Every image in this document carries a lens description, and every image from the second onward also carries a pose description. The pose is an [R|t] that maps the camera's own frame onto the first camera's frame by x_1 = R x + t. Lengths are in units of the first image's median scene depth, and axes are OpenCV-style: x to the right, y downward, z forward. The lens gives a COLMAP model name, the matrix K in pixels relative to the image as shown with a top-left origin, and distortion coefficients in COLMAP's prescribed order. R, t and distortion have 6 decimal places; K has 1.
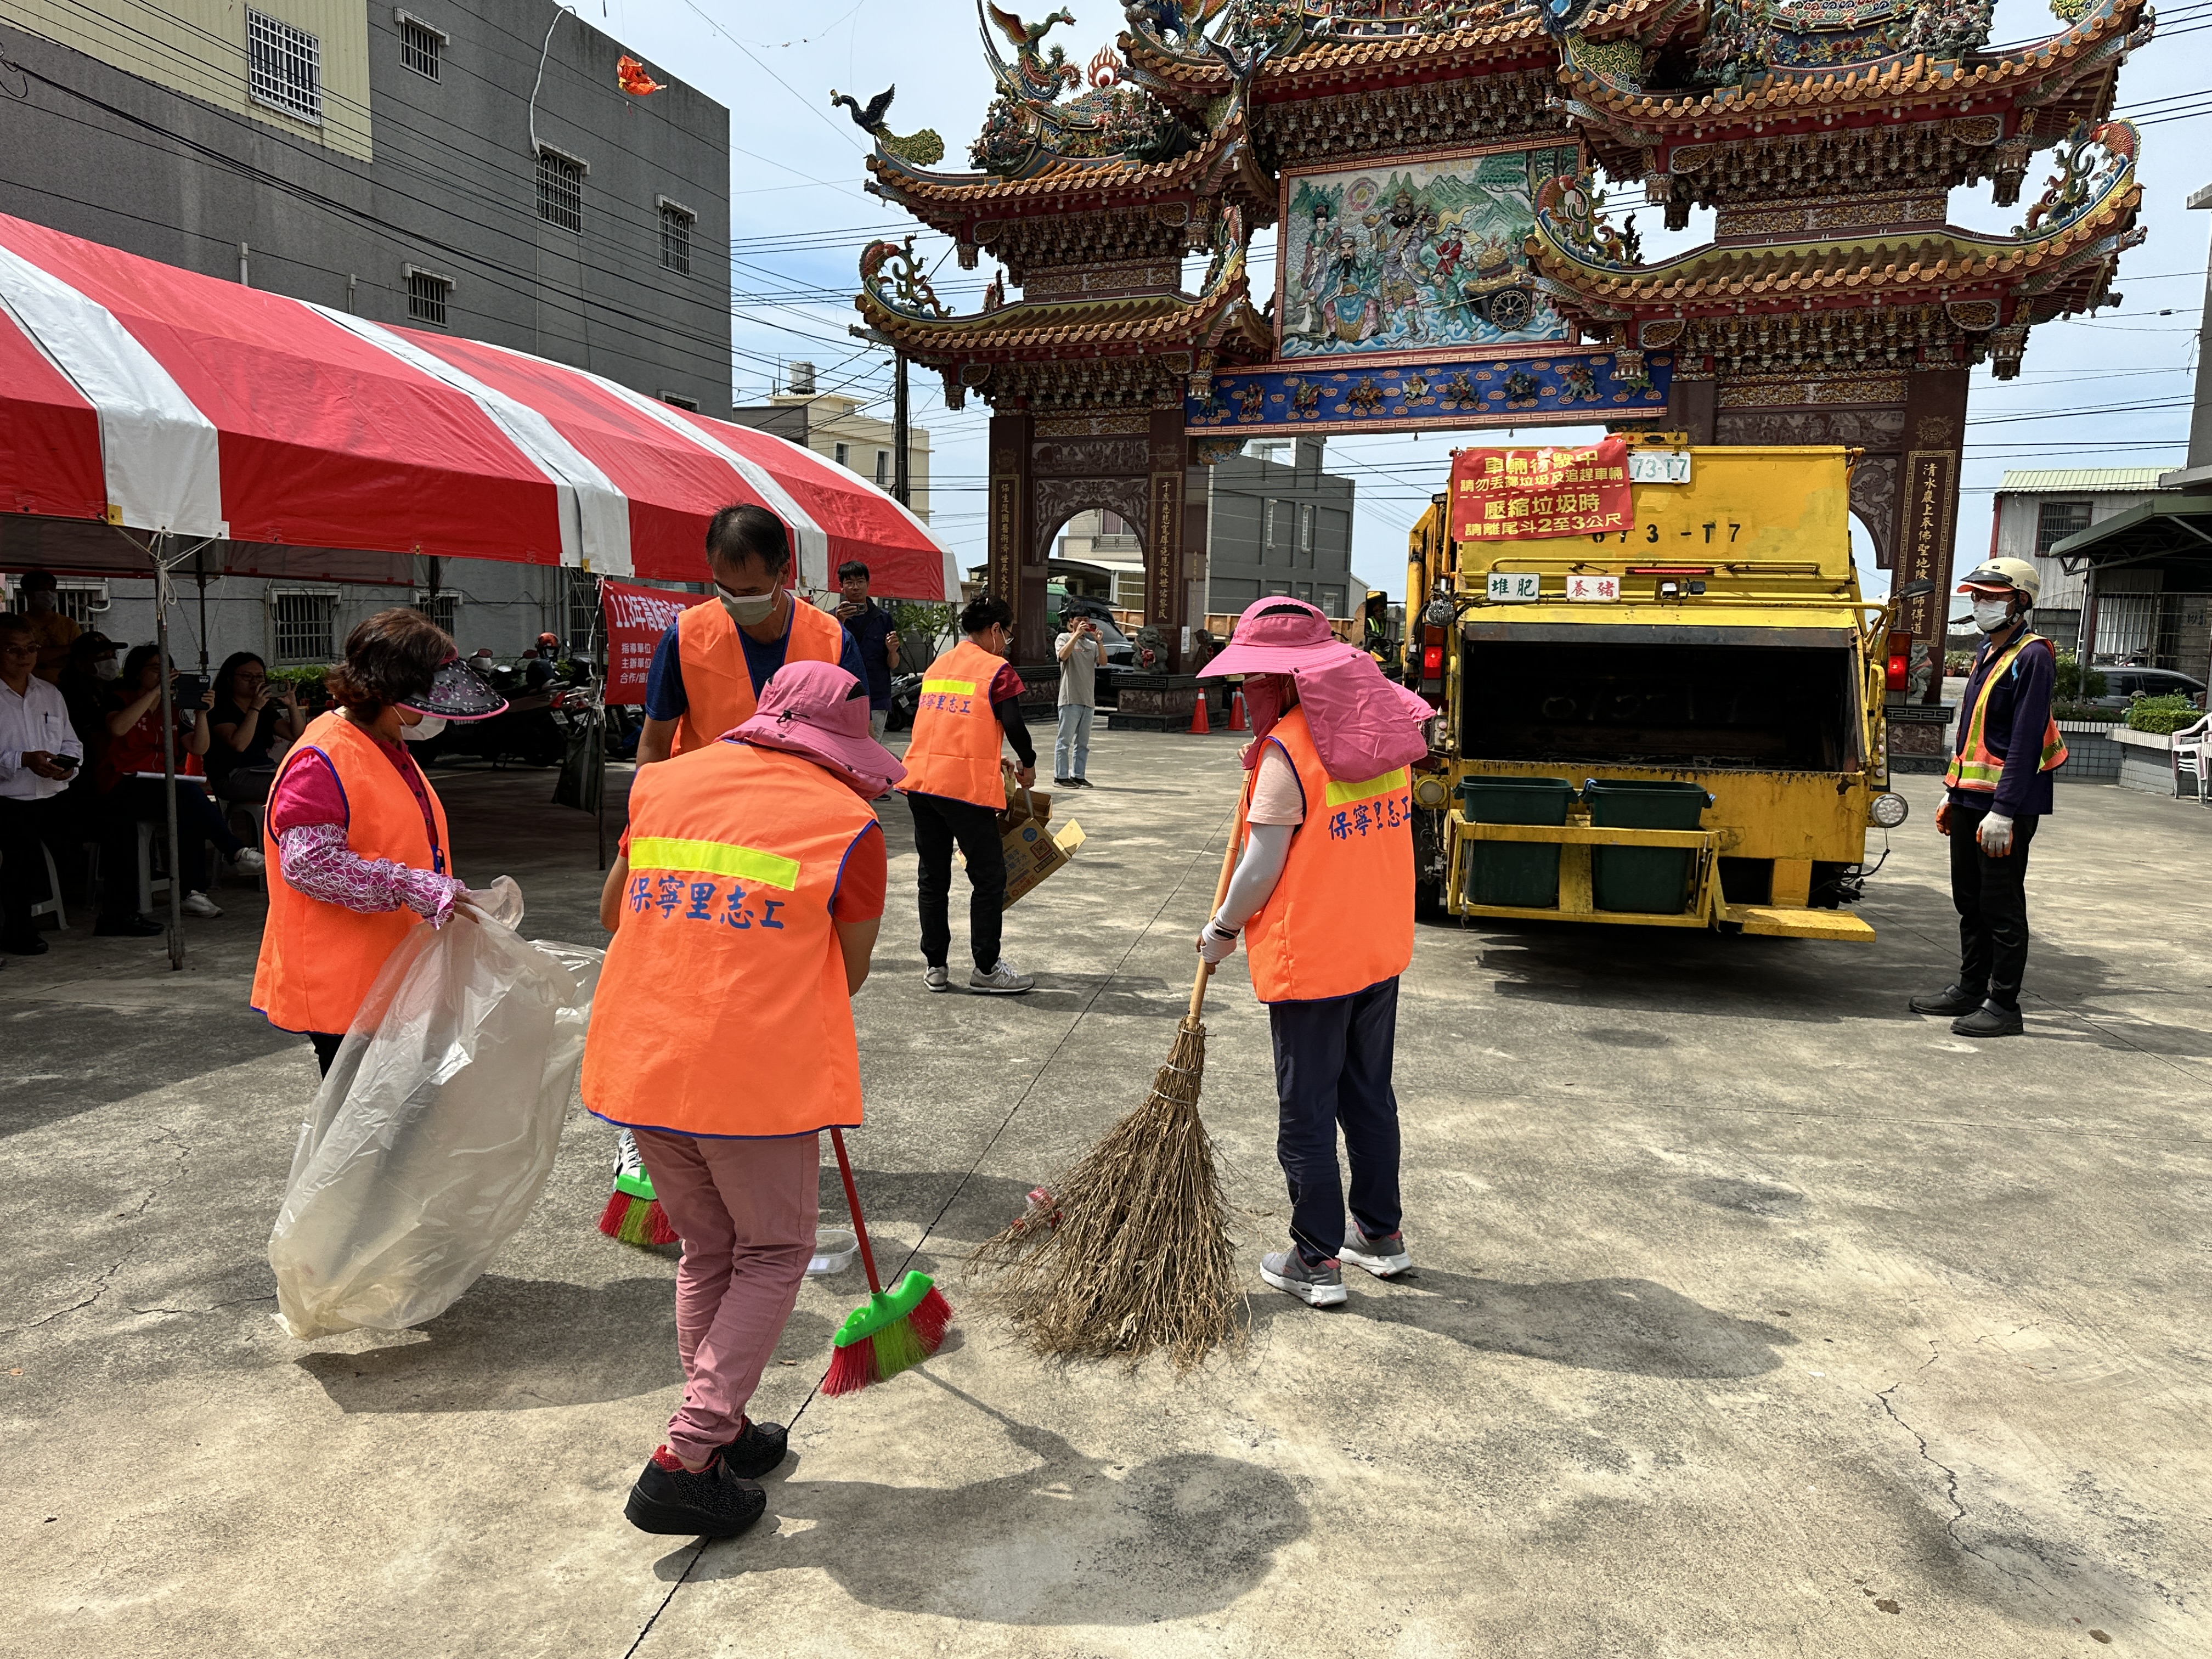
lens RADIAL K [[1590.5, 0, 1106.0], [0, 1590.5, 829.5], [0, 0, 1]] dist [0.004795, -0.063634]
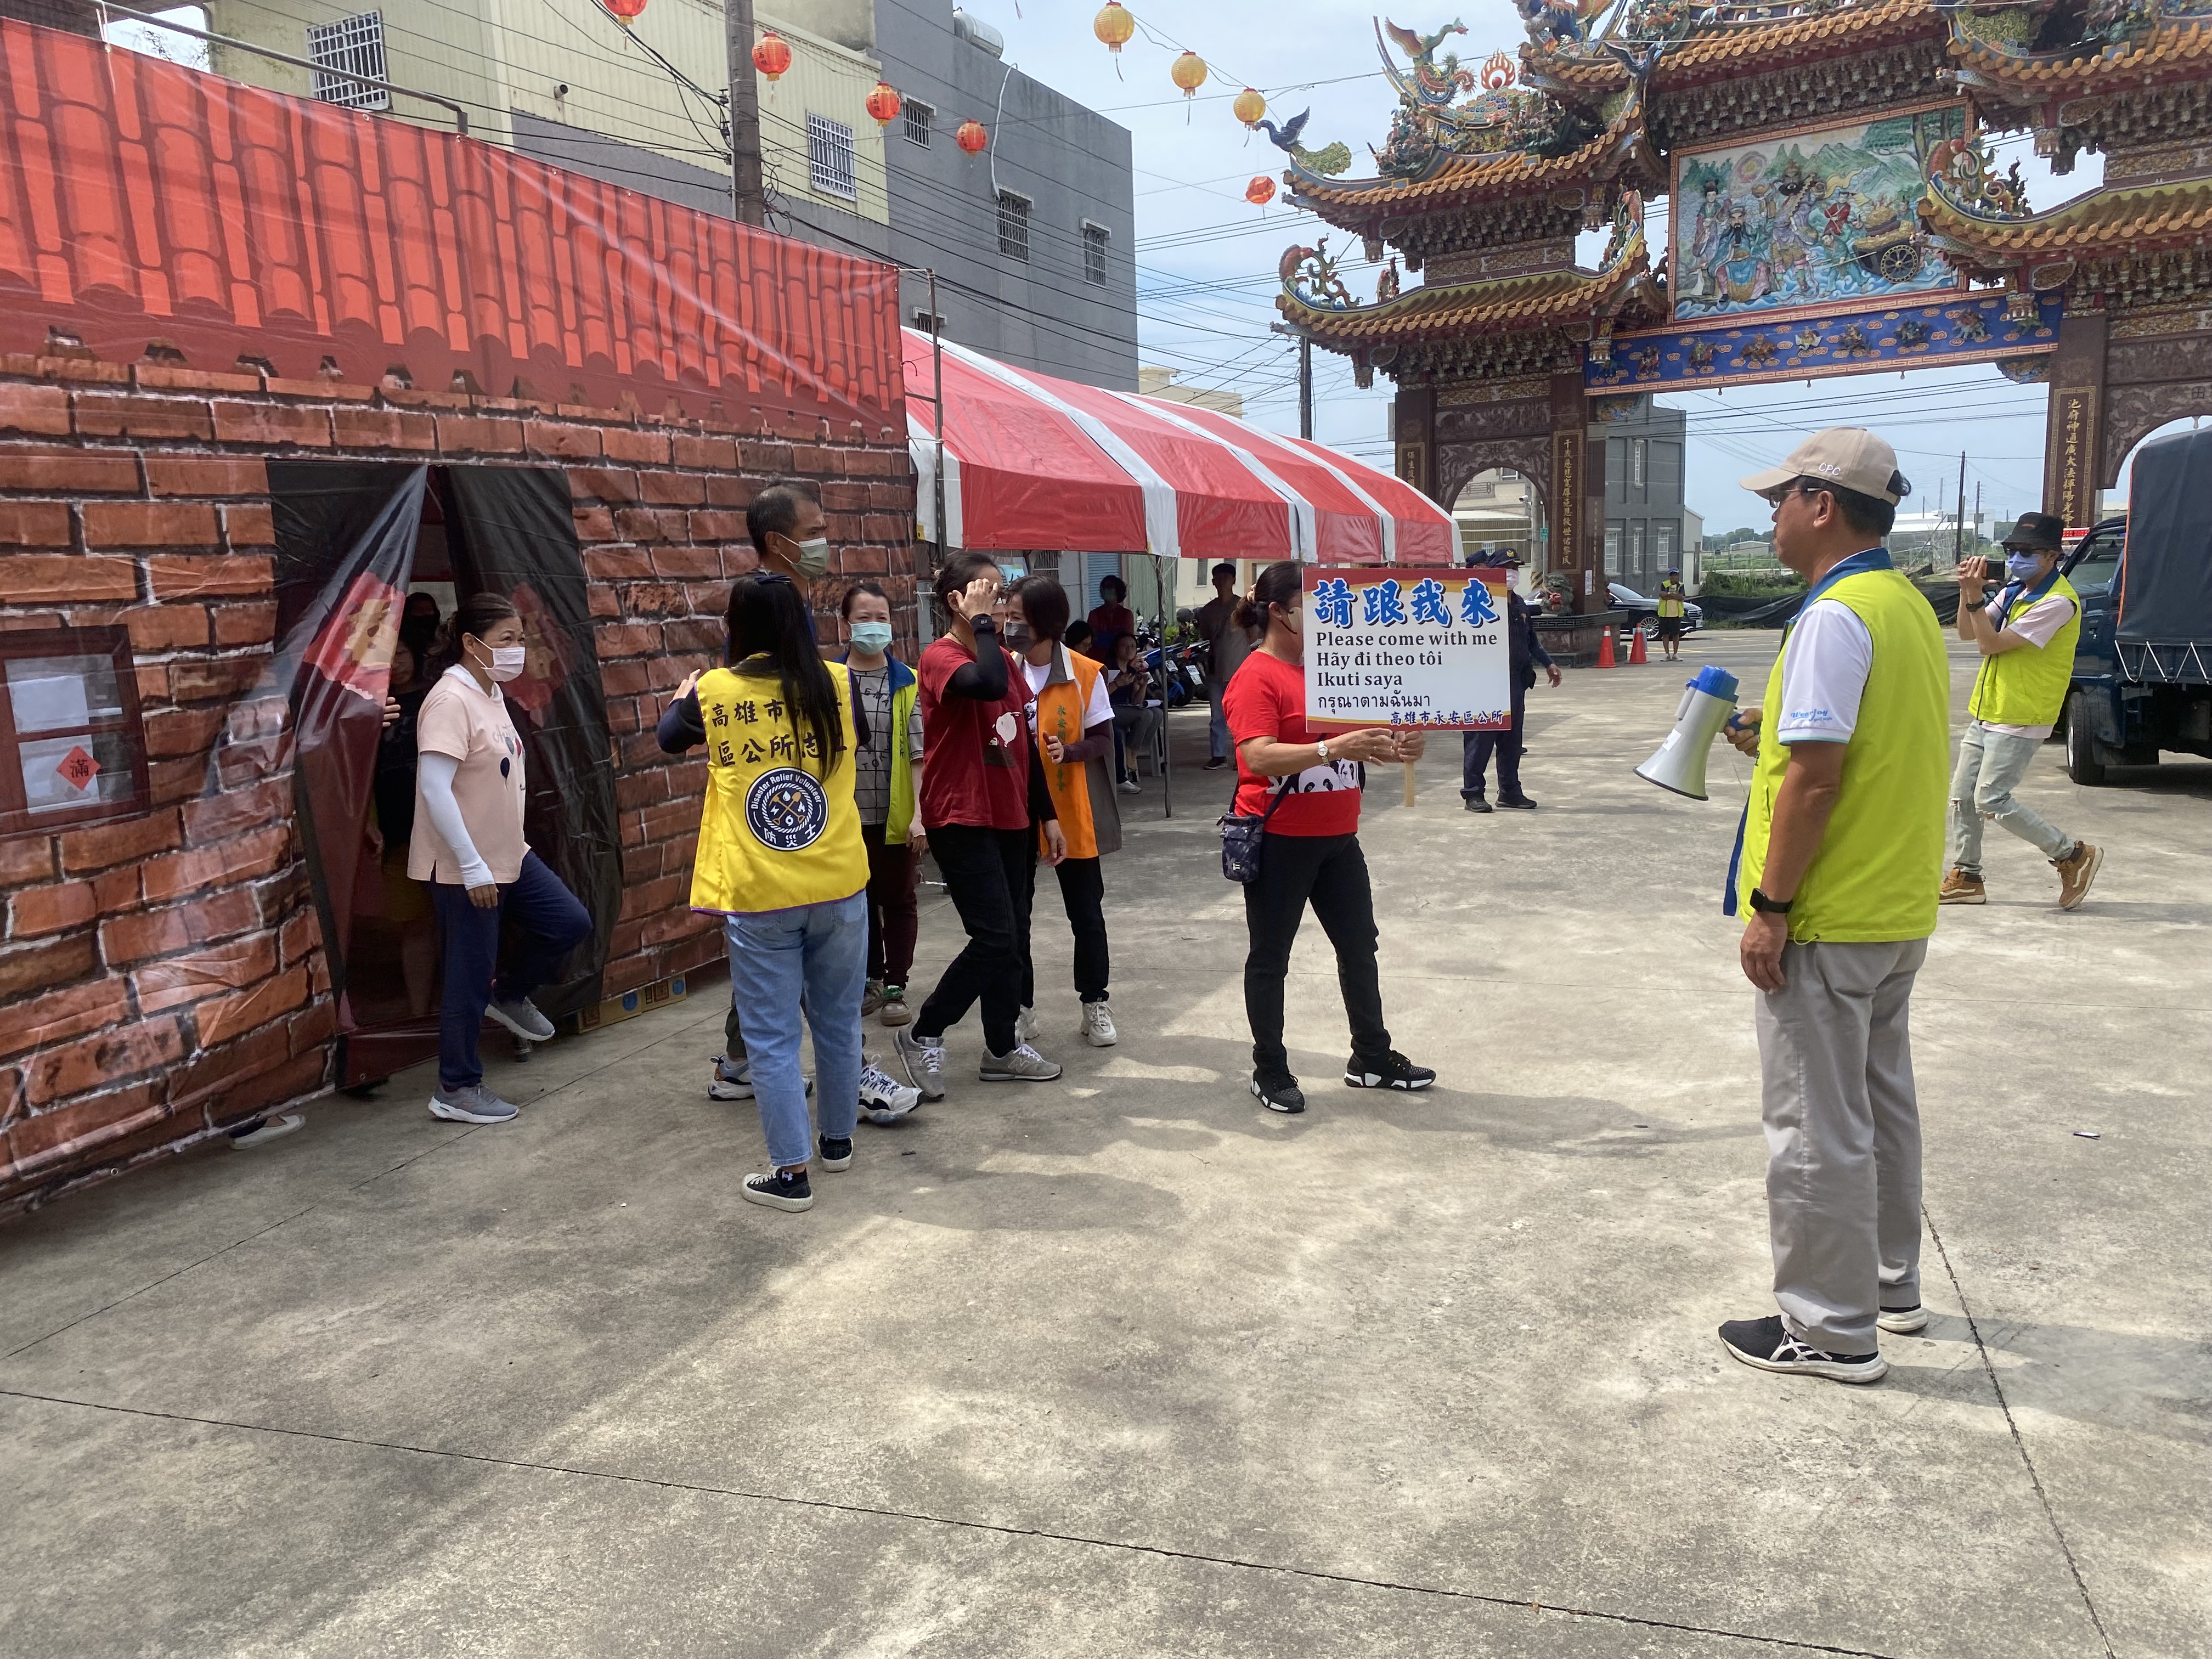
lens RADIAL K [[1571.1, 0, 1106.5], [0, 1571.1, 855.9], [0, 0, 1]] dist [-0.034246, 0.009672]
pose [[0.981488, -0.027811, -0.189494, -0.088369], [0.036338, 0.998470, 0.041675, 0.017638], [0.188046, -0.047789, 0.980997, -0.169685]]
